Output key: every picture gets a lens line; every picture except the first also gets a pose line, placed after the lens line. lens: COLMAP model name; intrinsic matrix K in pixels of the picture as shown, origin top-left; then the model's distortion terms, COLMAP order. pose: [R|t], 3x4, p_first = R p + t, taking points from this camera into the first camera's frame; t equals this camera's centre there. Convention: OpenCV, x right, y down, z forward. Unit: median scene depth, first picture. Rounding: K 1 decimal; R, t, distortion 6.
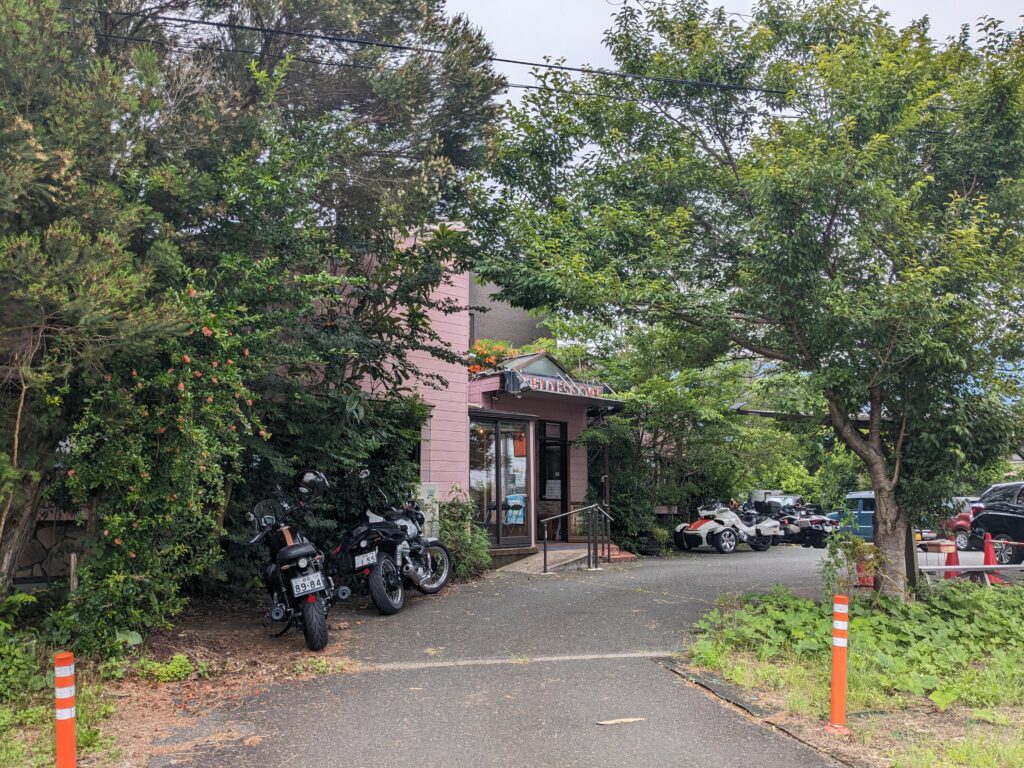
lens RADIAL K [[803.4, 0, 512.0], [0, 803.4, 384.0], [0, 0, 1]] dist [0.055706, -0.076764]
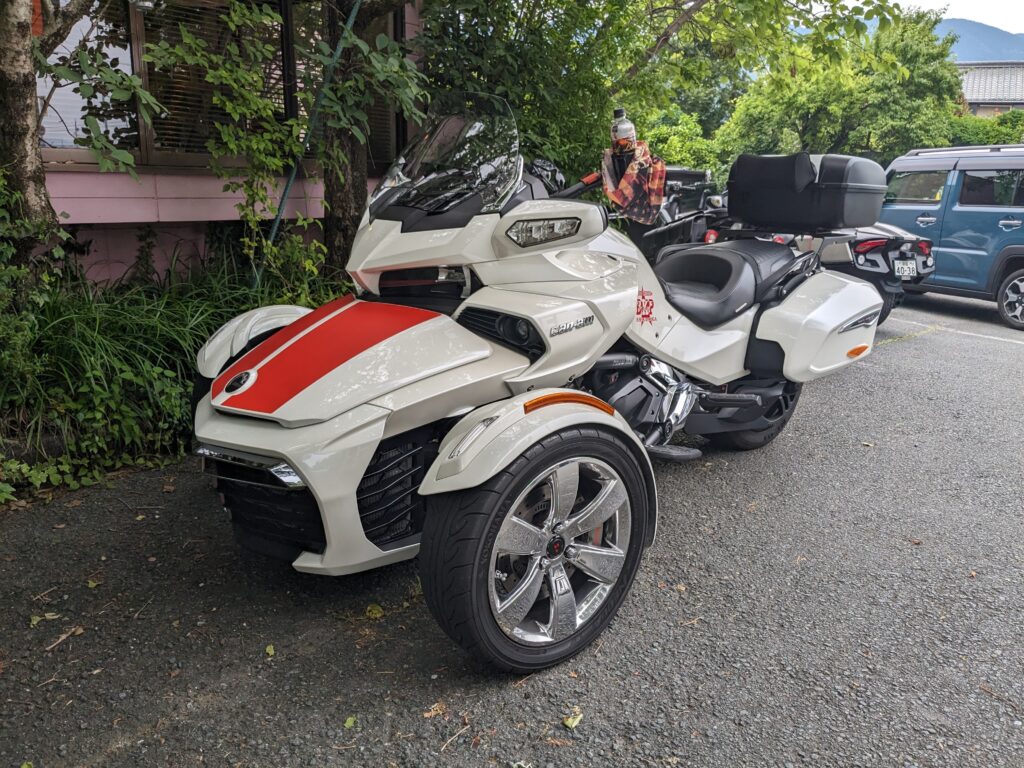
lens RADIAL K [[803.4, 0, 512.0], [0, 803.4, 384.0], [0, 0, 1]] dist [0.055706, -0.076764]
pose [[0.982430, -0.024046, 0.185075, 0.229212], [-0.049436, 0.922714, 0.382303, 0.130742], [-0.179964, -0.384735, 0.905313, 0.866836]]
